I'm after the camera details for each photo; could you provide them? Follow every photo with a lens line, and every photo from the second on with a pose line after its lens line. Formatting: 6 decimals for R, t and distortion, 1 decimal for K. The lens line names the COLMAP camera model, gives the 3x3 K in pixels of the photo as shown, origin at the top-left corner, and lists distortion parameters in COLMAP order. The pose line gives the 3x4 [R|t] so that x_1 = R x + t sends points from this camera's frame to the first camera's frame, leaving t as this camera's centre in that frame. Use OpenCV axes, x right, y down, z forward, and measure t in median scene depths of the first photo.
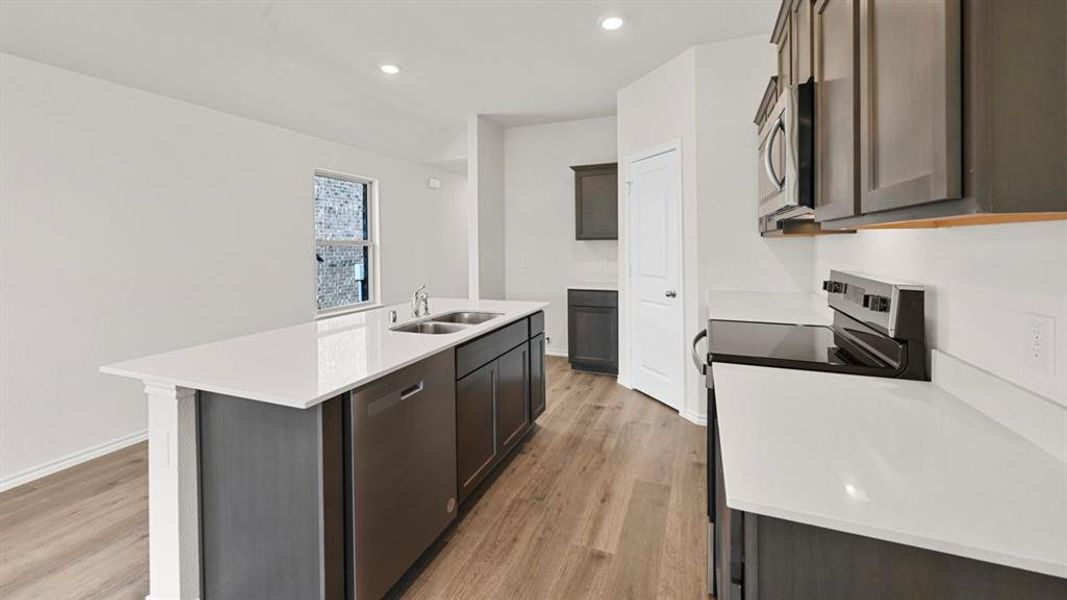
lens RADIAL K [[418.8, 0, 534.7], [0, 418.8, 246.8], [0, 0, 1]] dist [-0.003086, -0.000731]
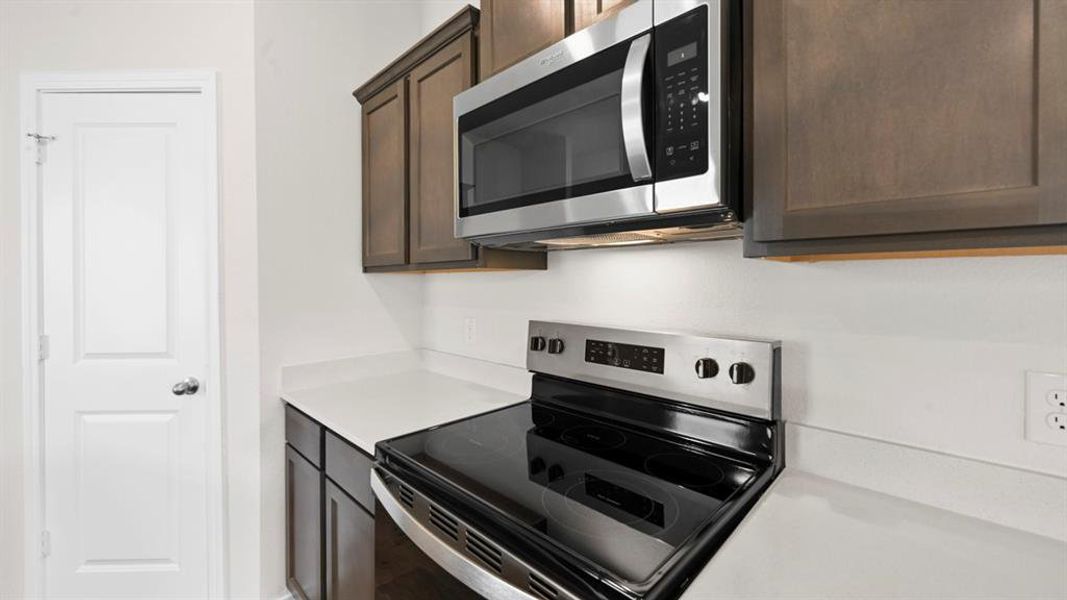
lens RADIAL K [[418.8, 0, 532.9], [0, 418.8, 284.0], [0, 0, 1]] dist [-0.003086, -0.000731]
pose [[0.375546, 0.003341, 0.926798, 0.030785], [0.005811, 0.999965, -0.005960, -0.001641], [-0.926785, 0.007624, 0.375514, 0.461546]]
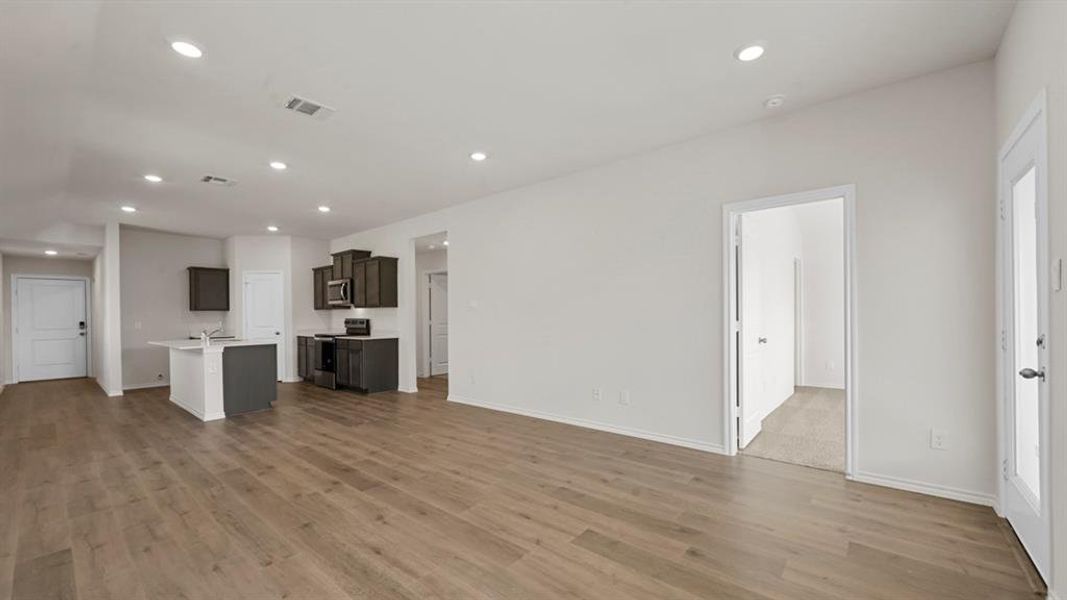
lens RADIAL K [[418.8, 0, 532.6], [0, 418.8, 314.8], [0, 0, 1]] dist [-0.003086, -0.000731]
pose [[0.316911, 0.001168, 0.948455, -1.533364], [0.015229, 0.999864, -0.006320, 0.046210], [-0.948333, 0.016447, 0.316850, -1.186744]]
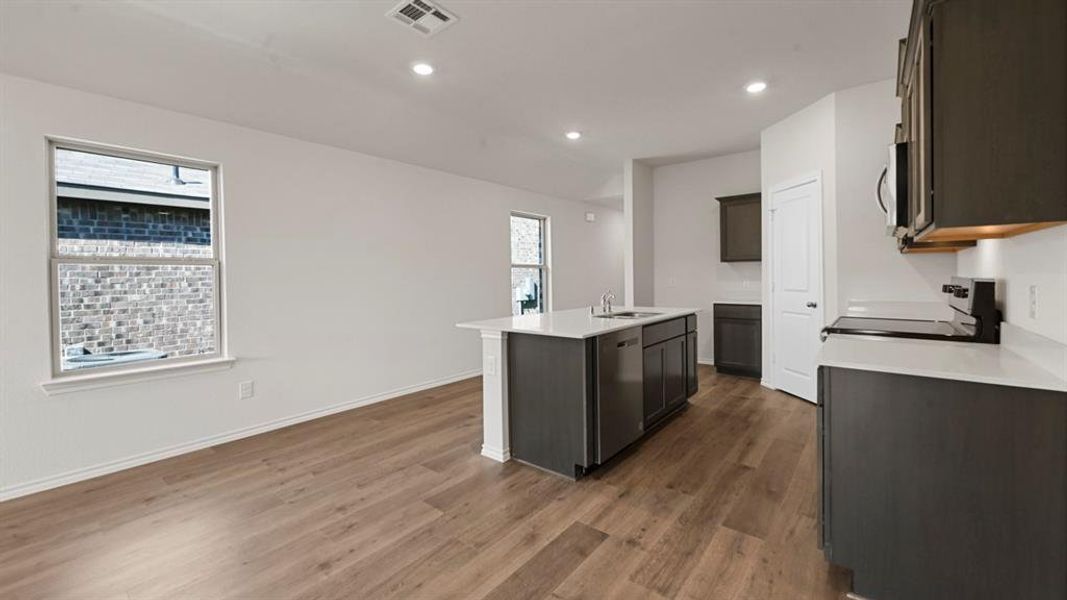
lens RADIAL K [[418.8, 0, 534.7], [0, 418.8, 278.4], [0, 0, 1]] dist [-0.003086, -0.000731]
pose [[0.954168, 0.000869, -0.299271, -0.063934], [0.000117, 0.999995, 0.003277, 0.036283], [0.299273, -0.003161, 0.954162, -0.351125]]
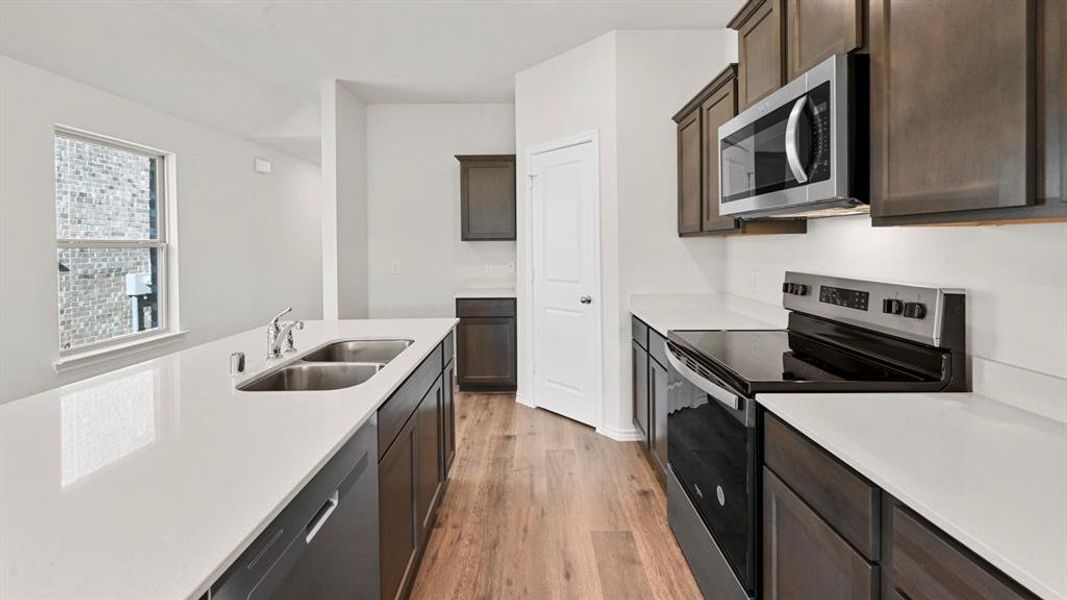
lens RADIAL K [[418.8, 0, 532.3], [0, 418.8, 246.0], [0, 0, 1]] dist [-0.003086, -0.000731]
pose [[0.929717, -0.001230, 0.368273, -0.121215], [0.003563, 0.999978, -0.005654, 0.000185], [-0.368258, 0.006569, 0.929701, 0.202394]]
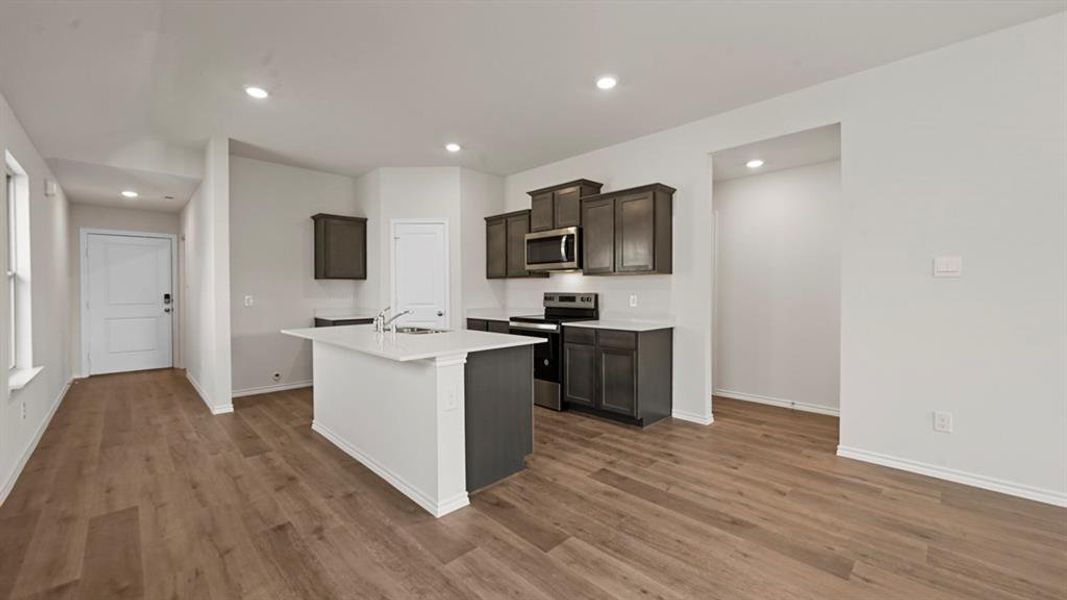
lens RADIAL K [[418.8, 0, 528.0], [0, 418.8, 294.7], [0, 0, 1]] dist [-0.003086, -0.000731]
pose [[0.408080, -0.001287, 0.912945, -1.020913], [0.005648, 0.999983, -0.001114, 0.044685], [-0.912929, 0.005611, 0.408081, 0.044557]]
